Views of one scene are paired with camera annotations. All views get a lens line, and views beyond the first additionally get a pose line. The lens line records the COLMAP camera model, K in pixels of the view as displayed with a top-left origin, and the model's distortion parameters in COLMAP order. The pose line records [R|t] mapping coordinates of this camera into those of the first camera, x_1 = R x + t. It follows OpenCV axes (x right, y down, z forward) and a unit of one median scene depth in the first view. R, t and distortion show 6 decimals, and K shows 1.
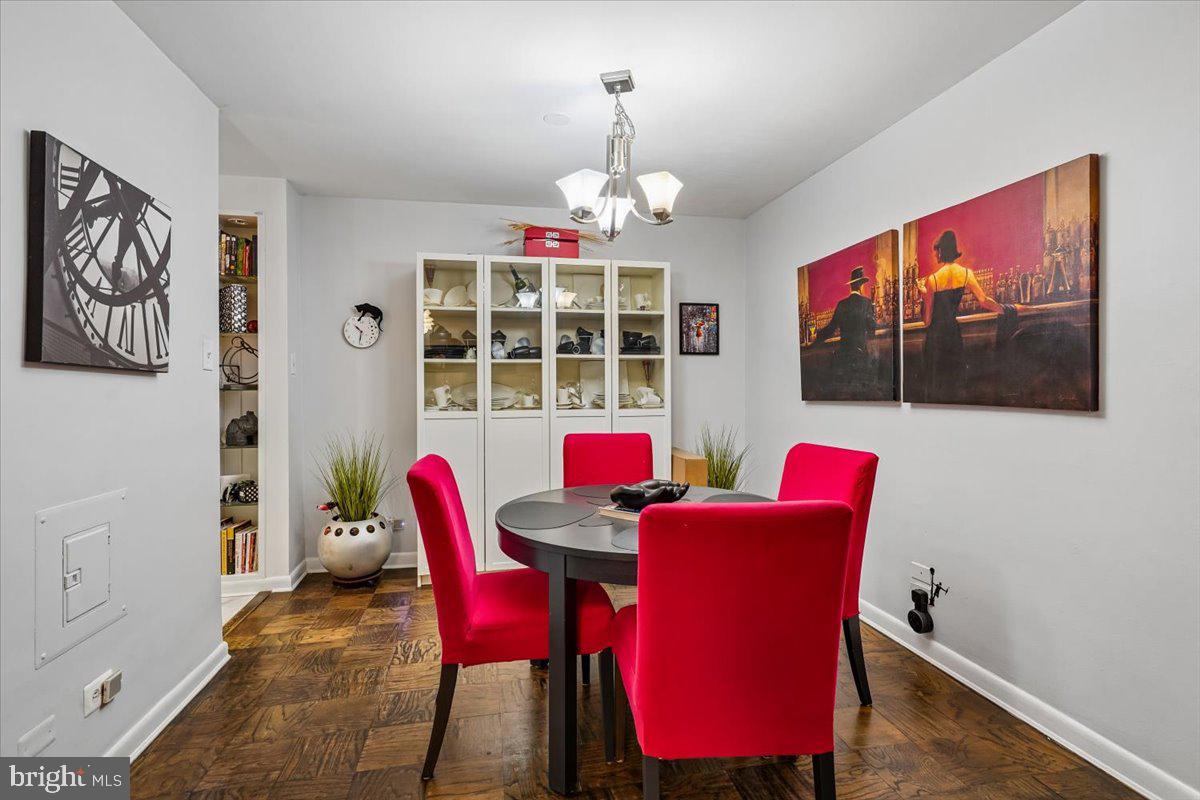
lens RADIAL K [[556.1, 0, 598.2], [0, 556.1, 393.4], [0, 0, 1]] dist [-0.001995, -0.000221]
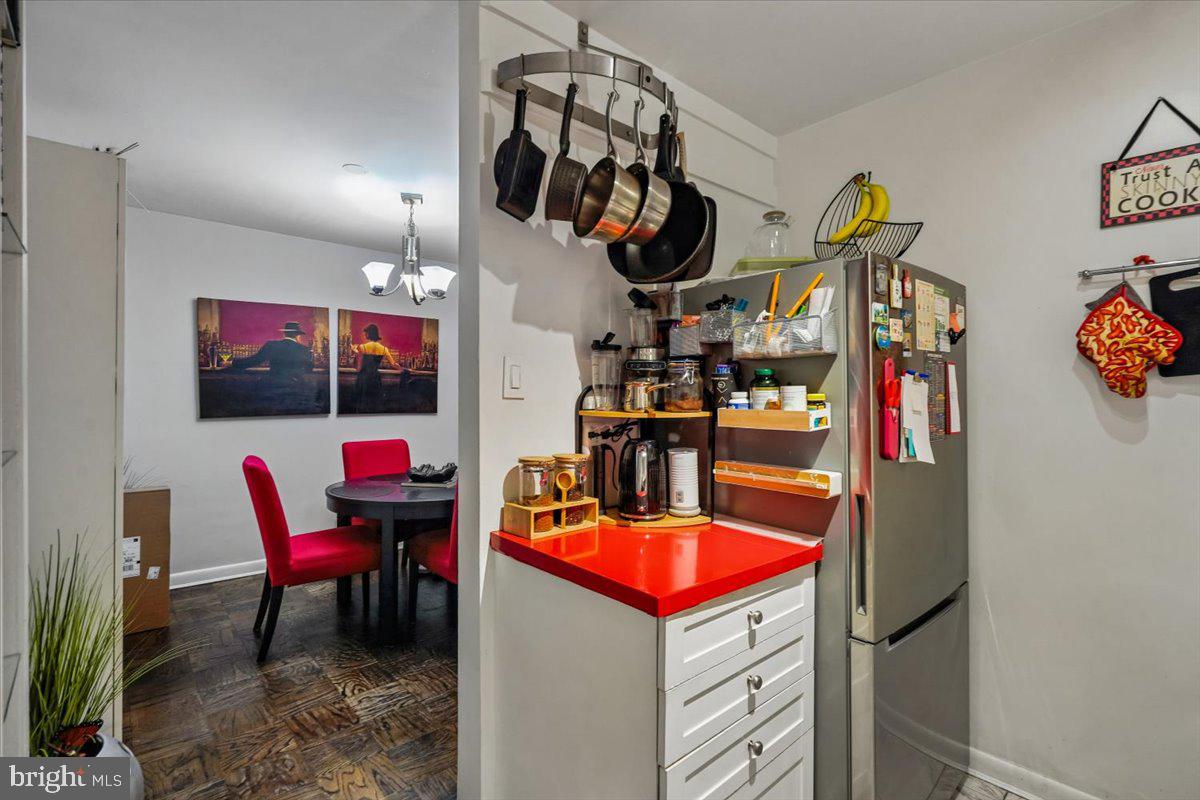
lens RADIAL K [[556.1, 0, 599.7], [0, 556.1, 395.6], [0, 0, 1]] dist [-0.001995, -0.000221]
pose [[-0.493308, 0.002126, 0.869852, -1.364127], [0.010007, 0.999945, 0.003231, -0.039406], [-0.869797, 0.010298, -0.493302, 1.194878]]
